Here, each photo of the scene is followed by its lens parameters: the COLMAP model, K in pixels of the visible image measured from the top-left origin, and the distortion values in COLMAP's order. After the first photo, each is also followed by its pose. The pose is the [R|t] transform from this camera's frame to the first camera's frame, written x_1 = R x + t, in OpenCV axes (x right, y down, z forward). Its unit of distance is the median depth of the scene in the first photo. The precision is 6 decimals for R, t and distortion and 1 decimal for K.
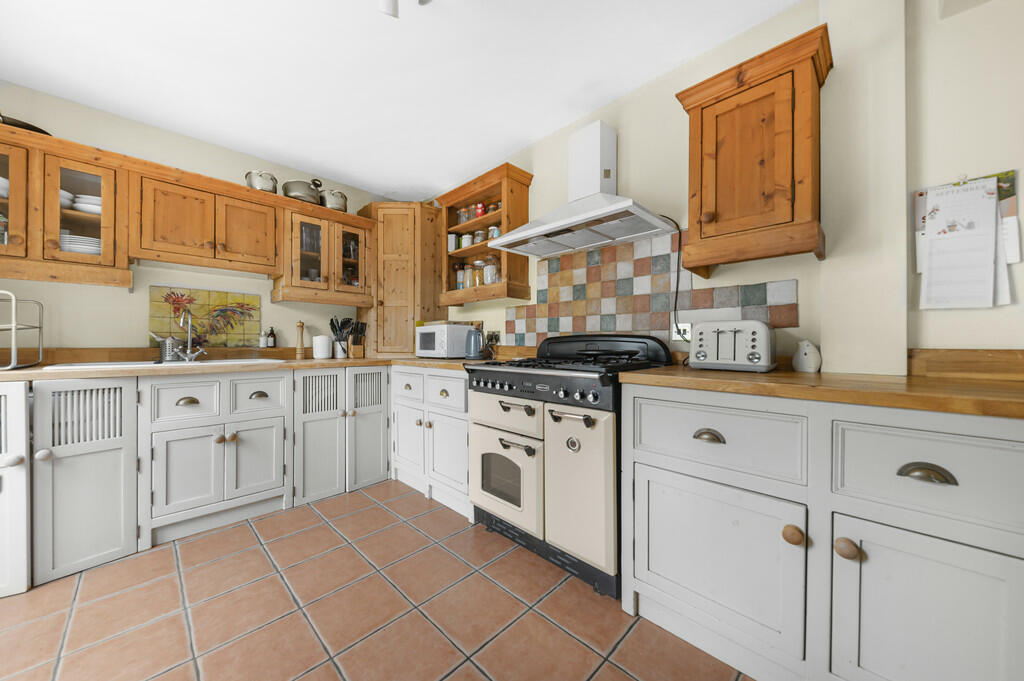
lens RADIAL K [[355.8, 0, 497.9], [0, 355.8, 343.5], [0, 0, 1]] dist [-0.000250, -0.000071]
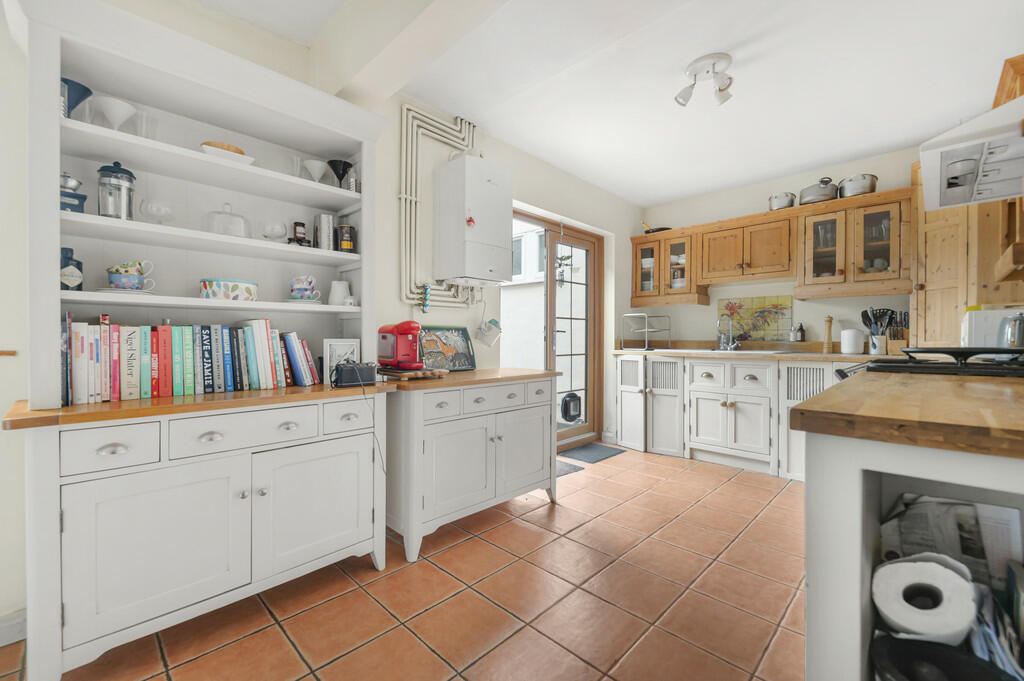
lens RADIAL K [[423.9, 0, 512.0], [0, 423.9, 340.5], [0, 0, 1]] dist [0.000054, 0.000004]
pose [[0.024269, 0.005135, -0.999692, 0.829298], [0.000663, 0.999987, 0.005152, 0.001127], [0.999705, -0.000788, 0.024265, 0.085546]]
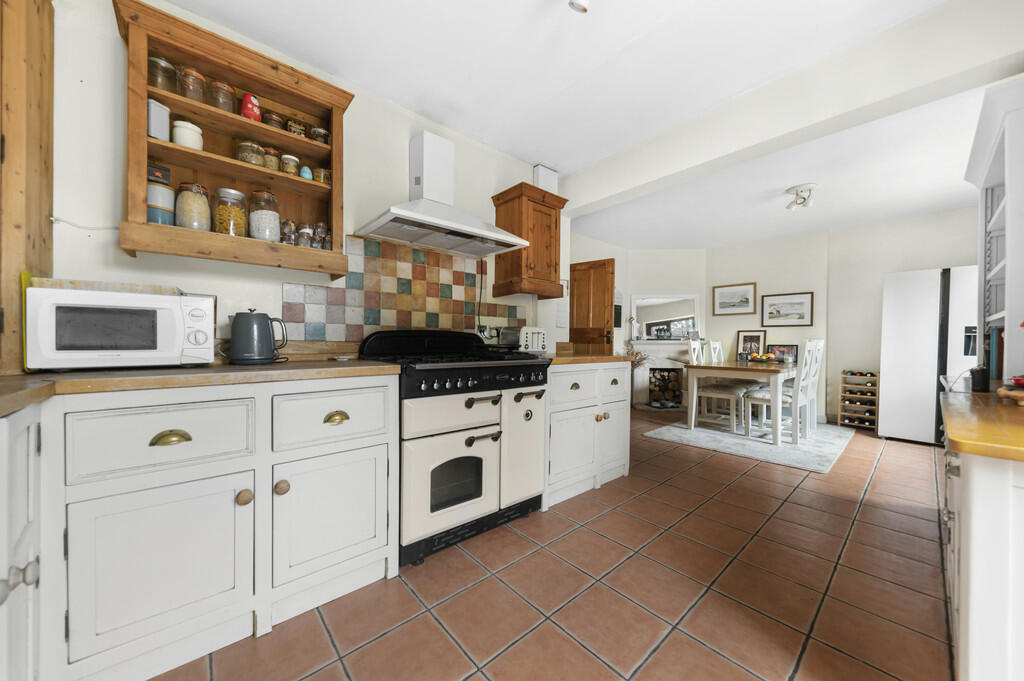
lens RADIAL K [[355.8, 0, 497.9], [0, 355.8, 343.5], [0, 0, 1]] dist [-0.000250, -0.000071]
pose [[0.072706, -0.005590, 0.997338, -0.750489], [-0.007324, 0.999954, 0.006139, 0.006297], [-0.997327, -0.007751, 0.072662, 0.682617]]
